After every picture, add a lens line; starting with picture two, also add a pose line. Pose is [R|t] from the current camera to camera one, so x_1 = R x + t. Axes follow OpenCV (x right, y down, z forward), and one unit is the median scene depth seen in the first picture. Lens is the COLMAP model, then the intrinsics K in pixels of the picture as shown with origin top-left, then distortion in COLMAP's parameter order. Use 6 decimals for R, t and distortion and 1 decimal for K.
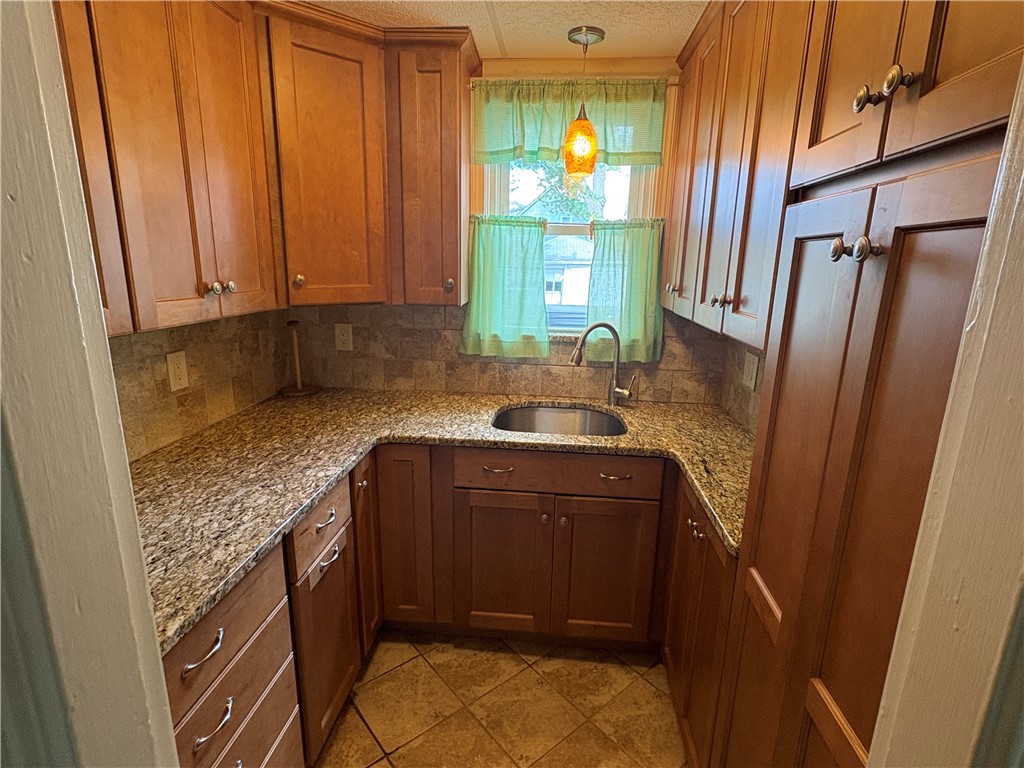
lens RADIAL K [[510.8, 0, 514.0], [0, 510.8, 381.8], [0, 0, 1]] dist [0.000539, -0.000177]
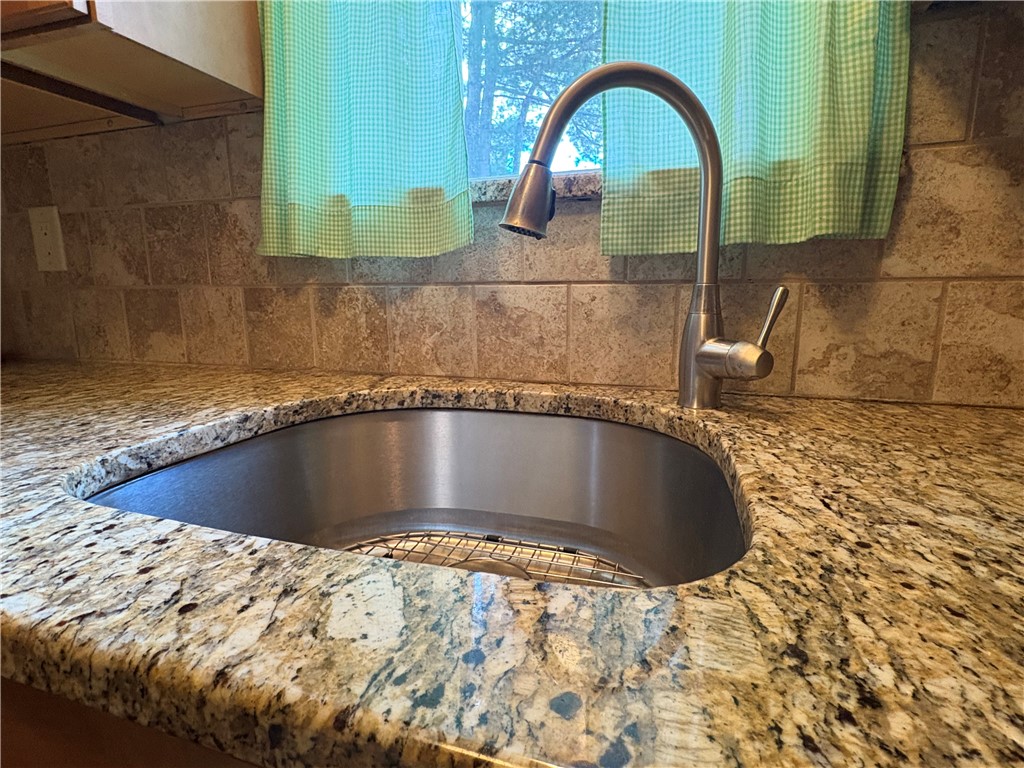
lens RADIAL K [[510.8, 0, 513.5], [0, 510.8, 386.5], [0, 0, 1]] dist [0.000539, -0.000177]
pose [[0.973884, 0.012734, -0.226690, 0.157029], [-0.023846, 0.998641, -0.046348, 0.049512], [0.225792, 0.050543, 0.972863, 0.697603]]
